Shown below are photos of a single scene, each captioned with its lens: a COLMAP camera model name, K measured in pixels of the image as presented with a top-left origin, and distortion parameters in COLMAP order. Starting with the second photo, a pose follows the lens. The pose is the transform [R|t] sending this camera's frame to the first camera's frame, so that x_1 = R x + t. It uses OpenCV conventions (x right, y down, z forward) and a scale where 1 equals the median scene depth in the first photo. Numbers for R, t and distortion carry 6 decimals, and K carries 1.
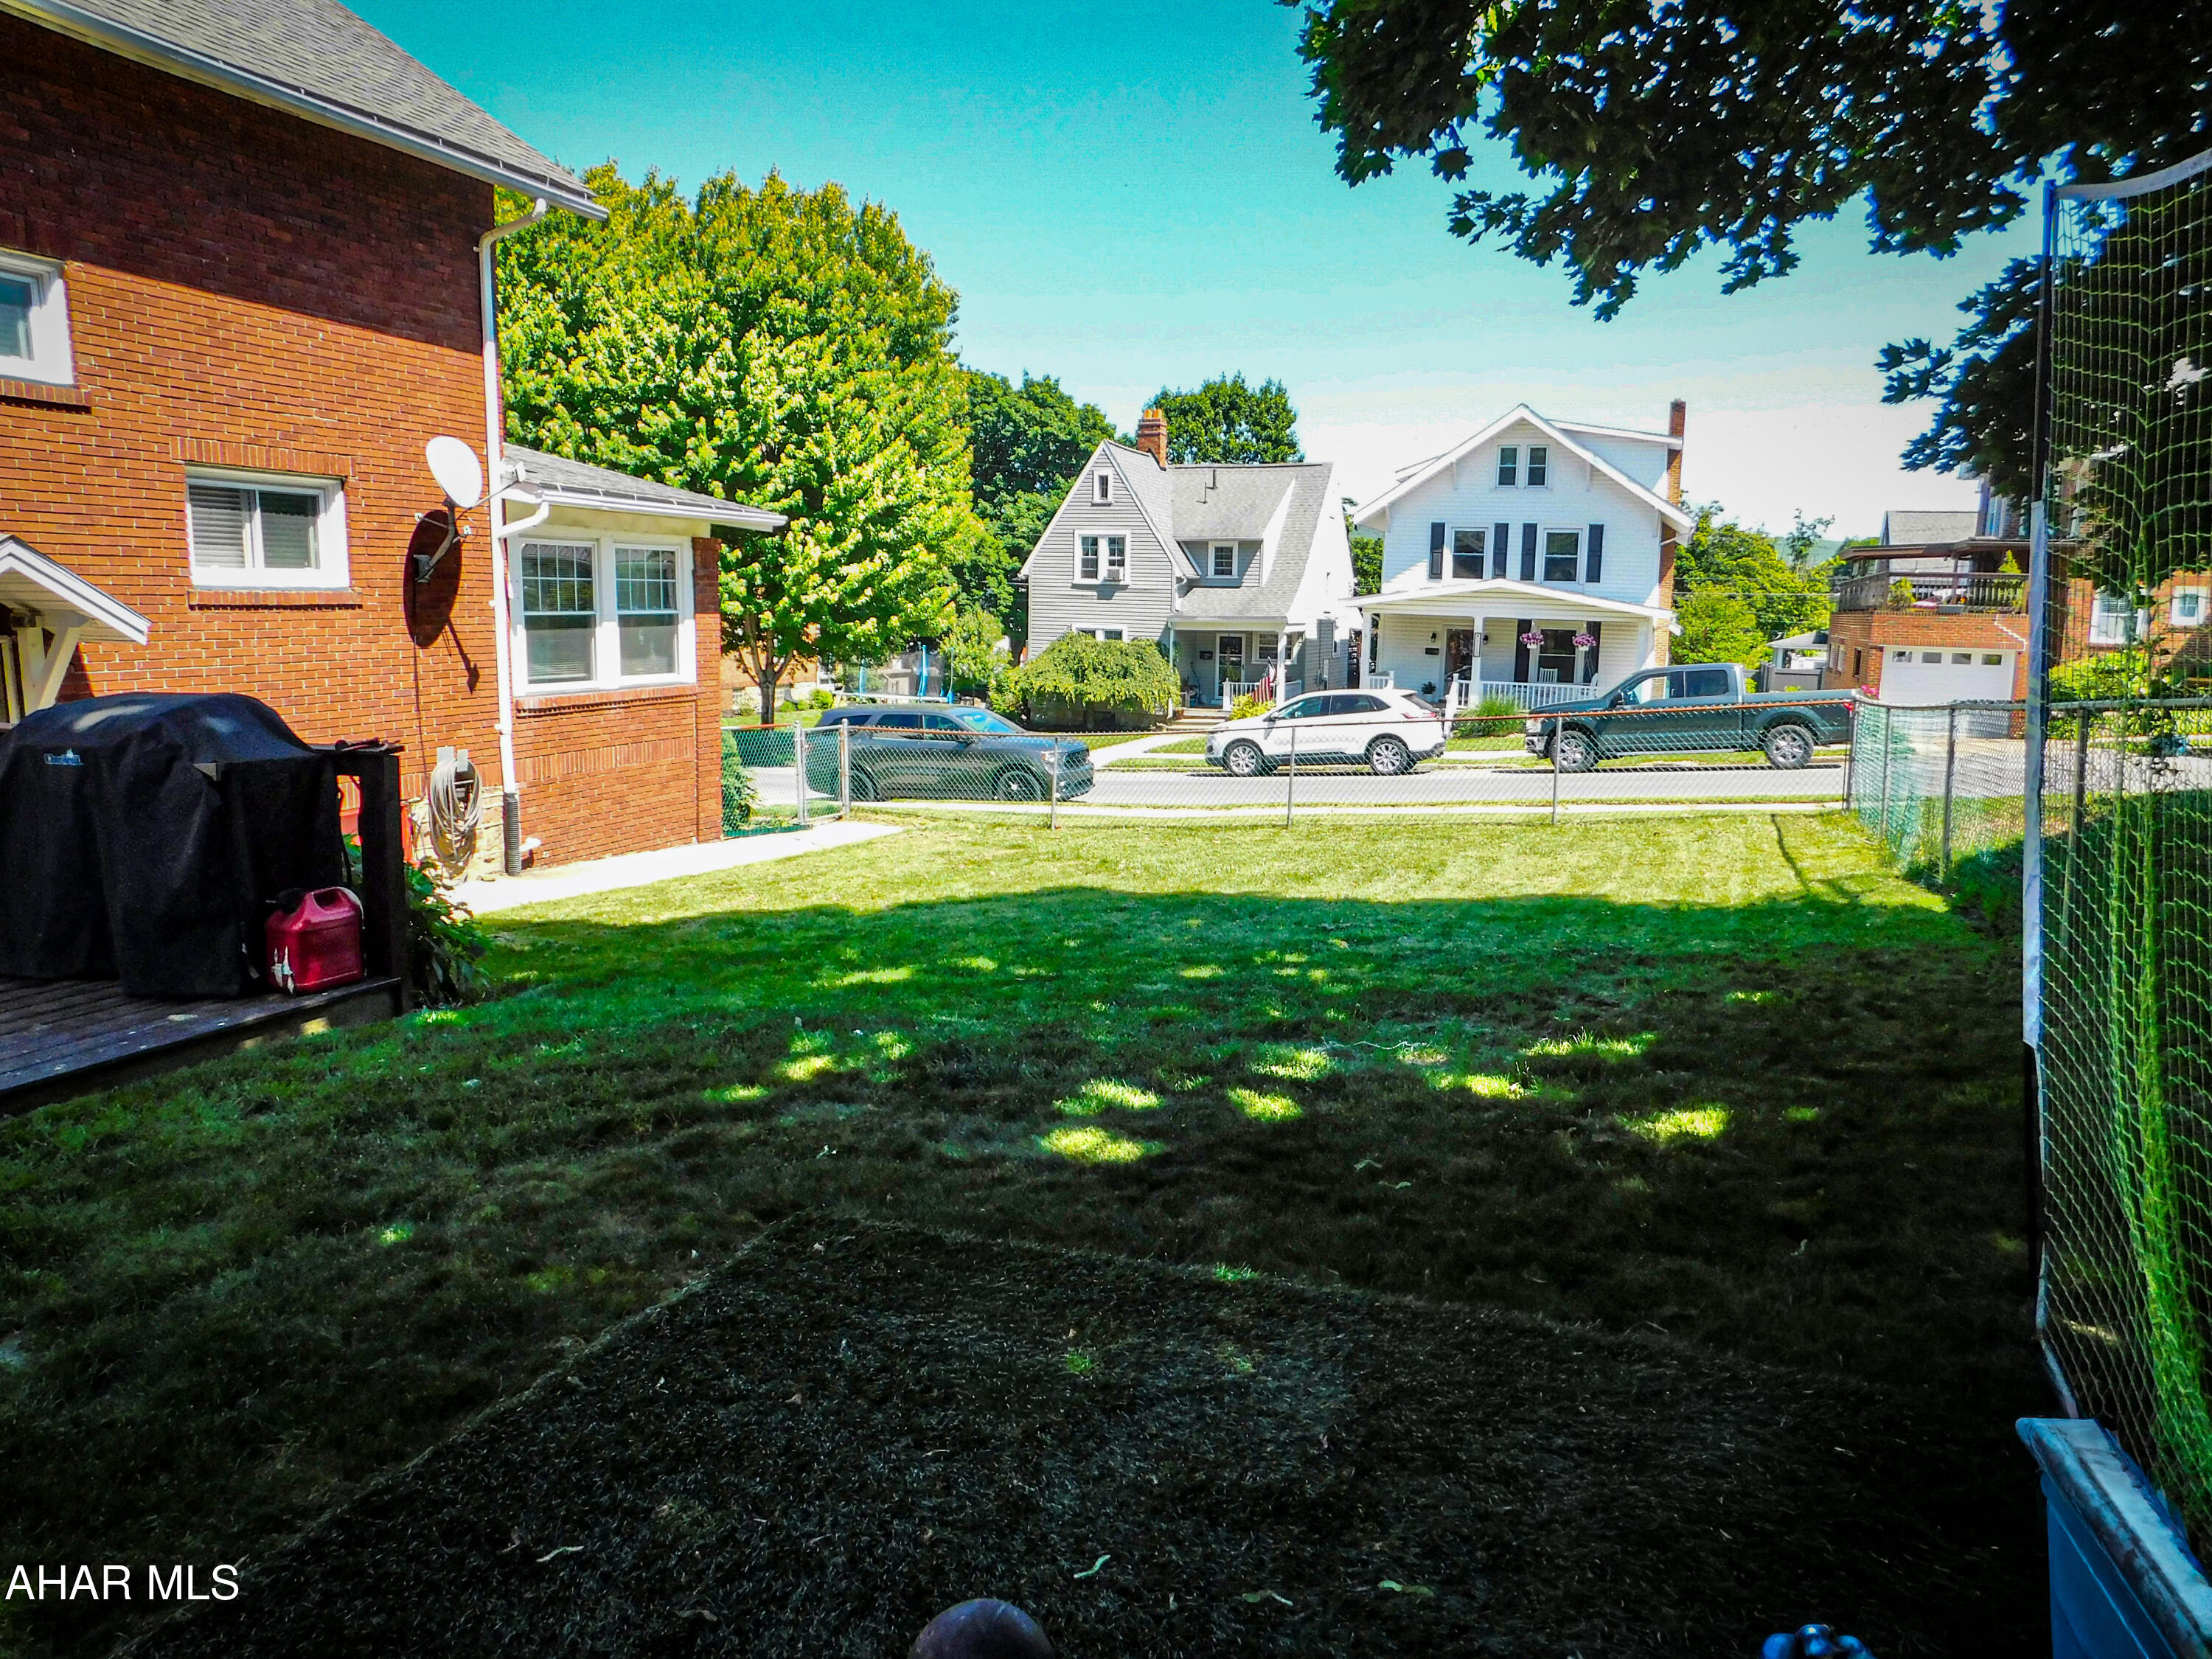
lens RADIAL K [[1463.8, 0, 1101.5], [0, 1463.8, 836.5], [0, 0, 1]] dist [-0.075033, 0.064750]
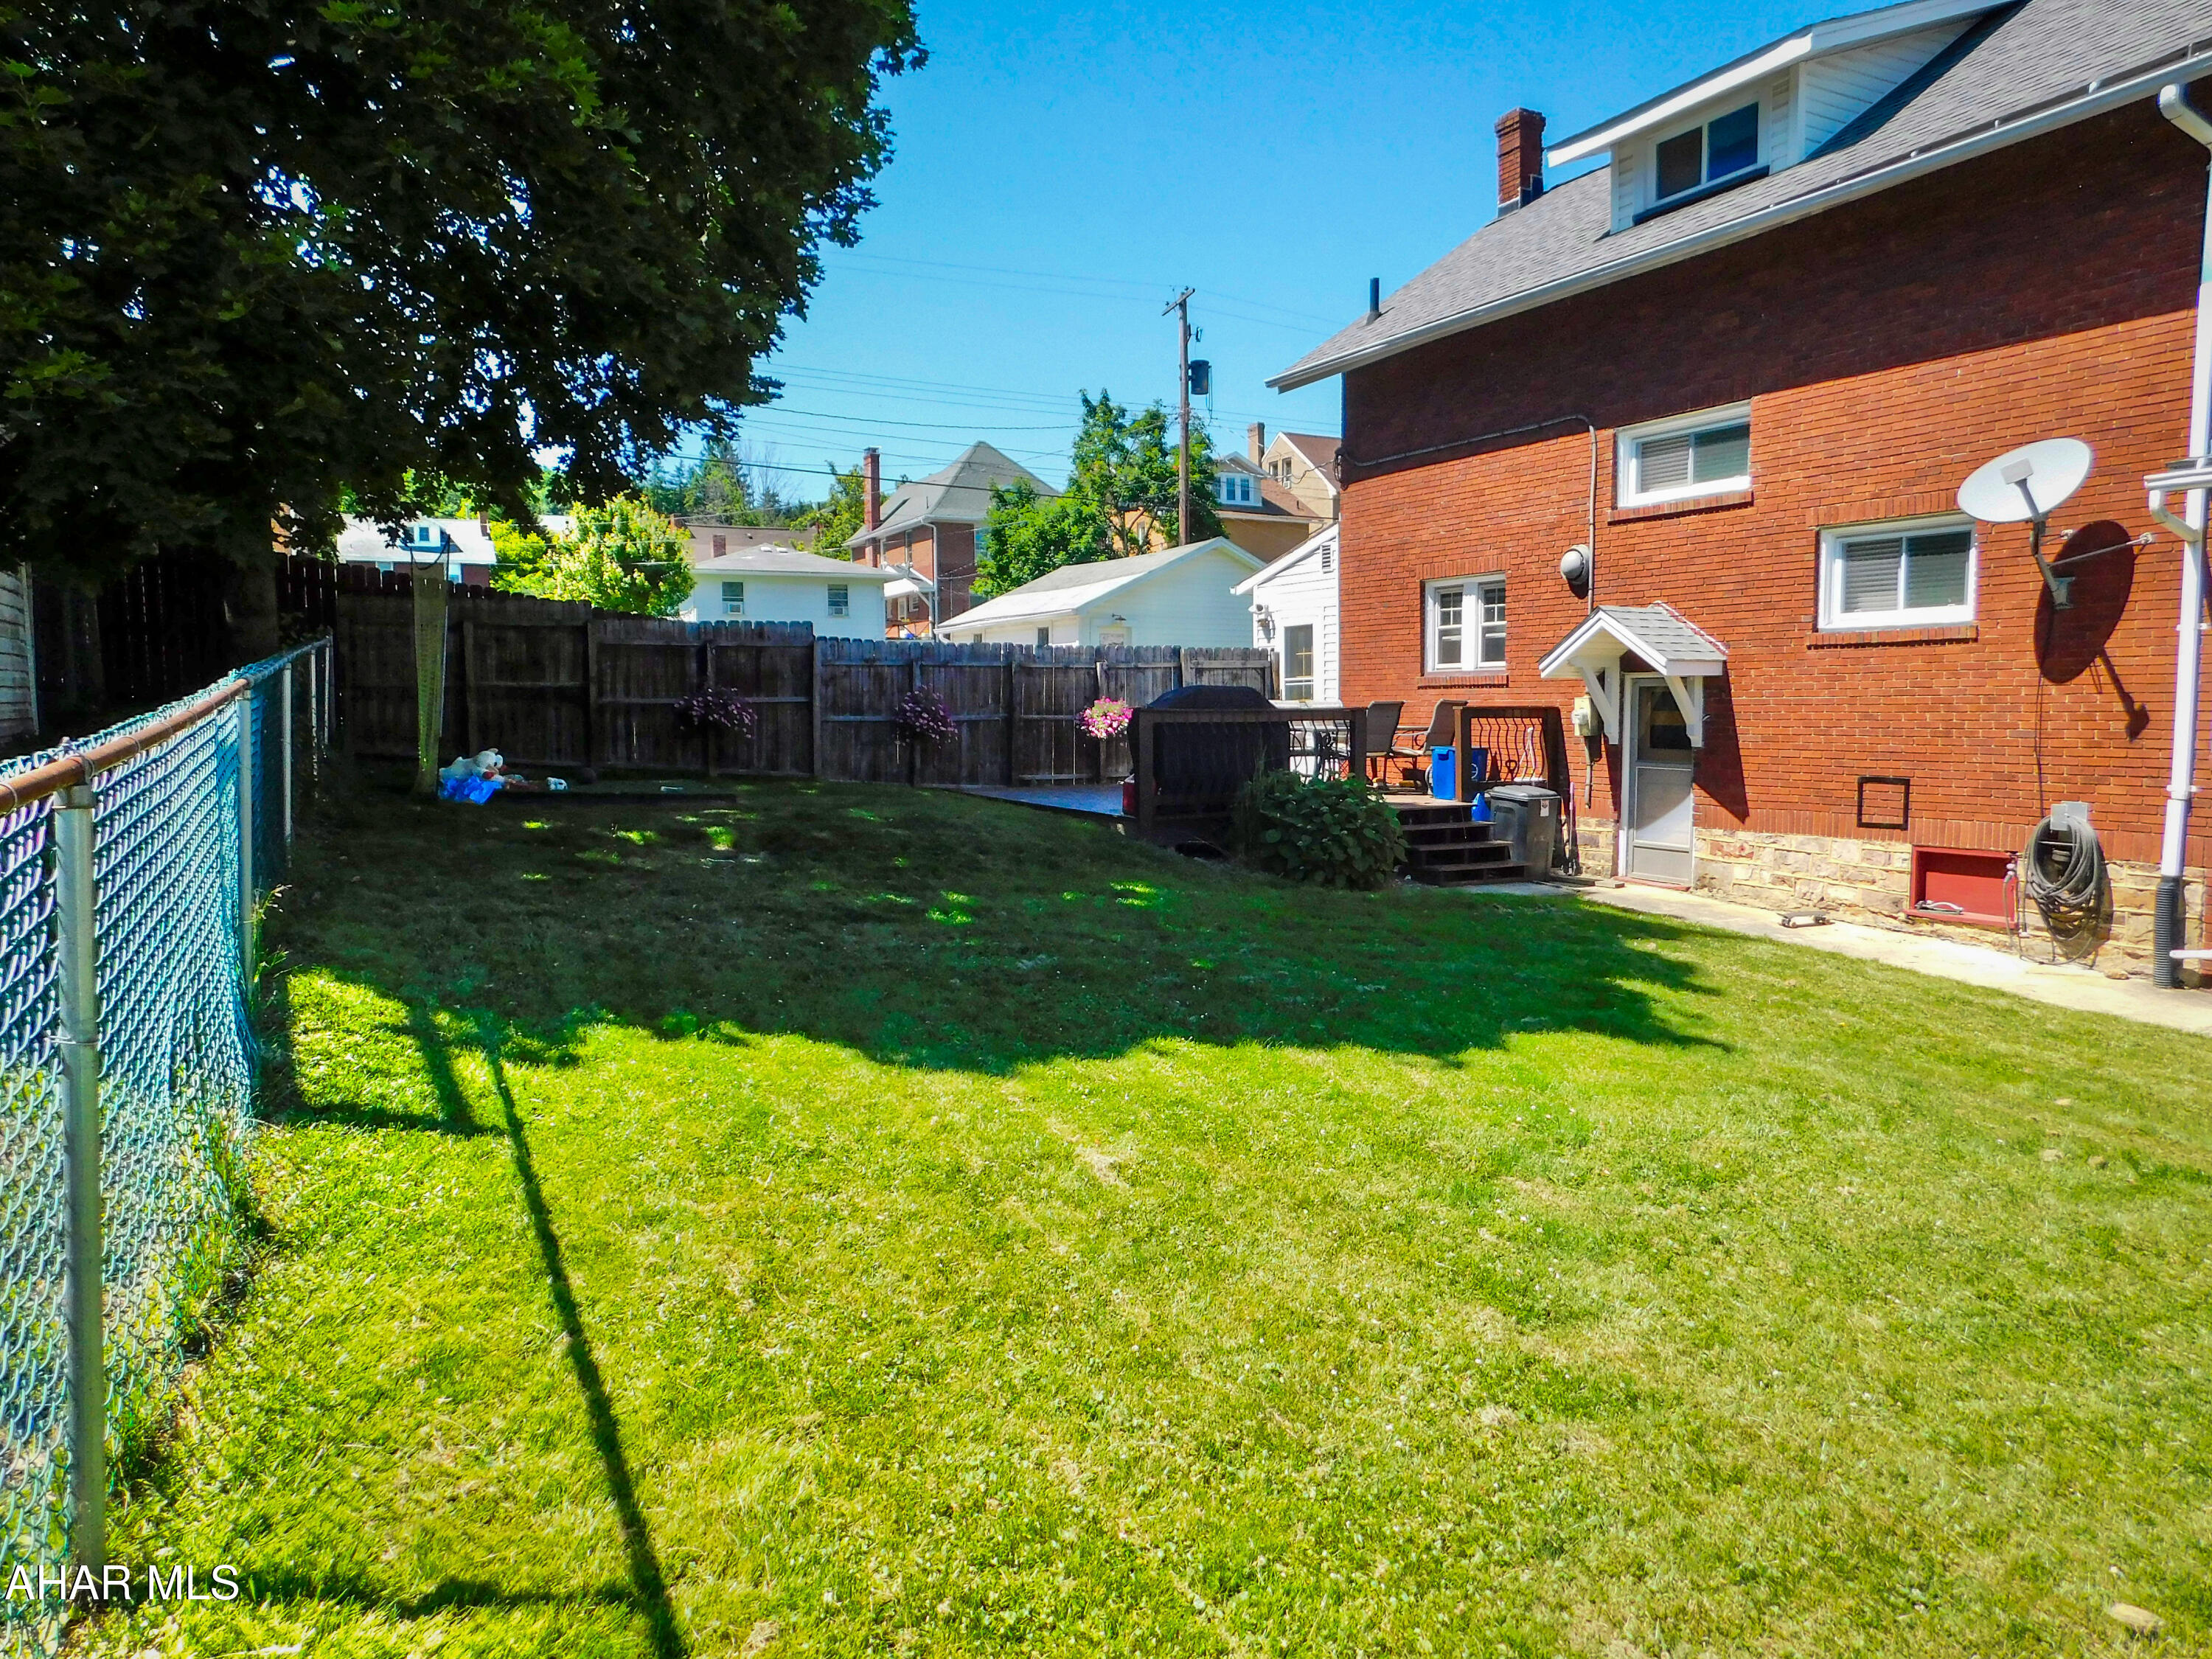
lens RADIAL K [[1463.8, 0, 1101.5], [0, 1463.8, 836.5], [0, 0, 1]] dist [-0.075033, 0.064750]
pose [[-0.646938, 0.063352, -0.759906, 0.572204], [-0.119765, 0.975733, 0.183305, -0.131759], [0.753079, 0.209597, -0.623652, 1.134679]]
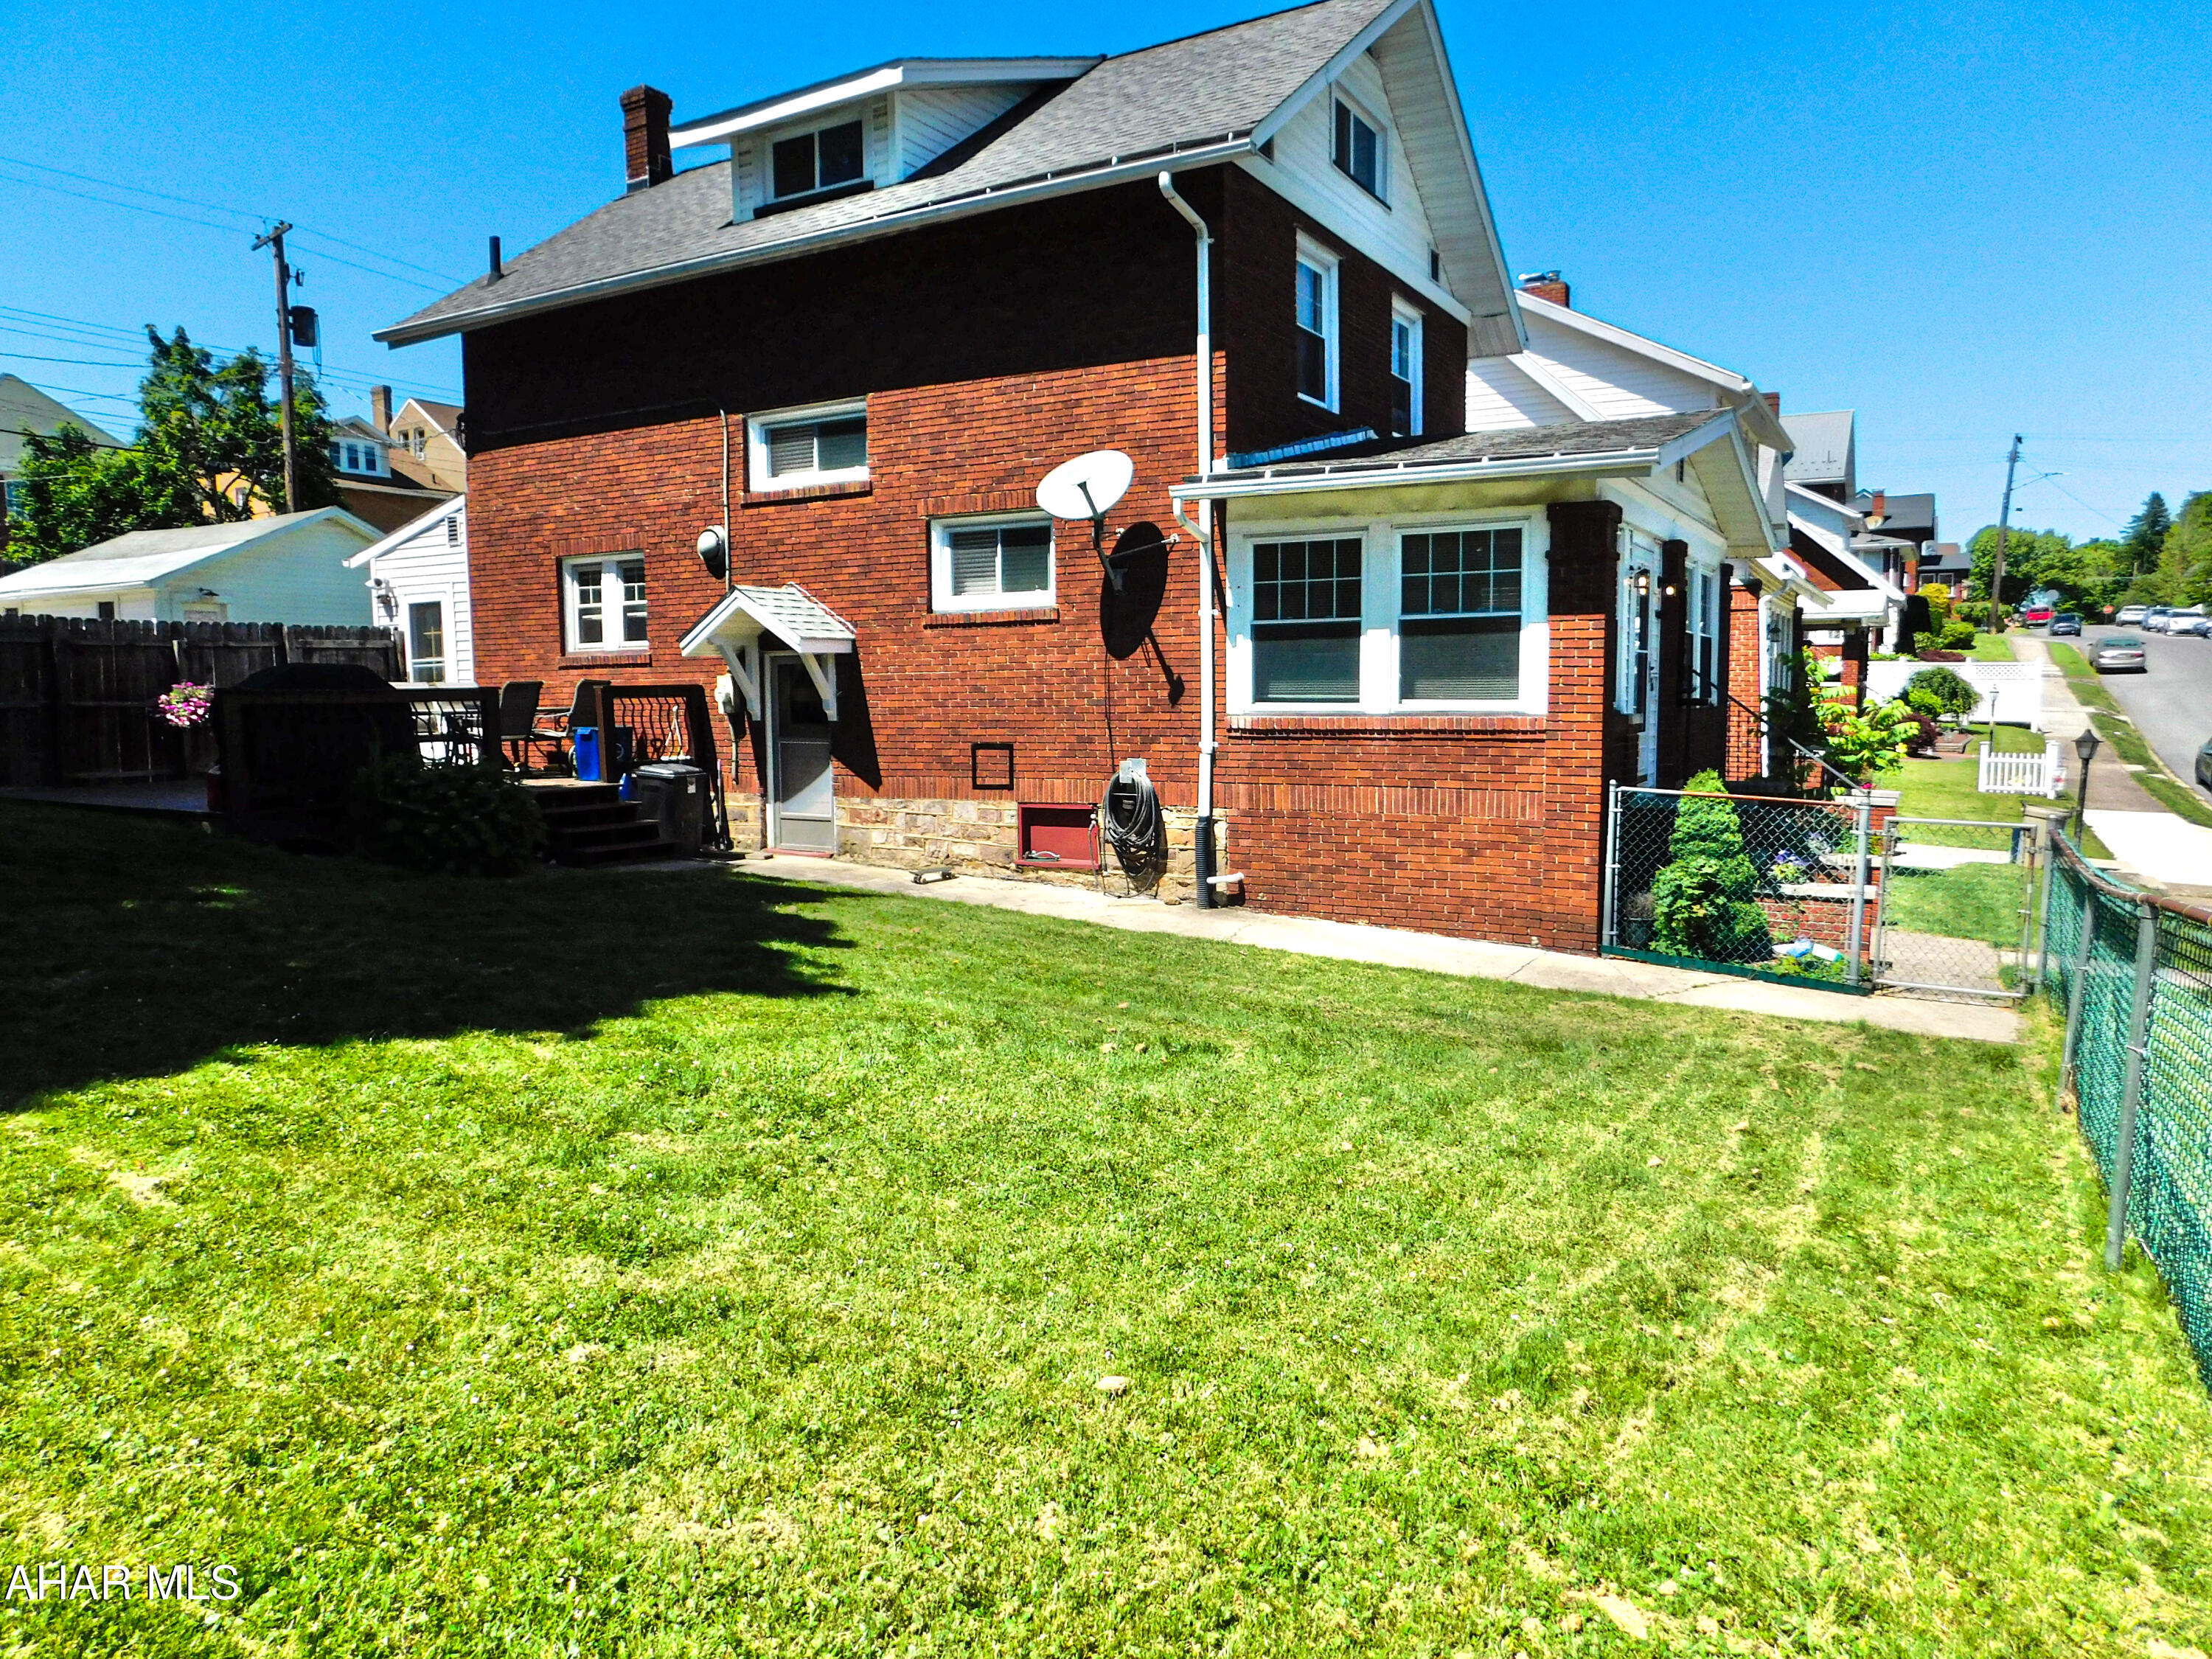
lens RADIAL K [[1464.9, 0, 1106.0], [0, 1464.9, 829.5], [0, 0, 1]] dist [-0.071943, 0.054546]
pose [[-0.144642, 0.089693, -0.985410, 0.569968], [-0.145500, 0.983130, 0.110842, -0.126997], [0.978728, 0.159410, -0.129152, 1.154513]]
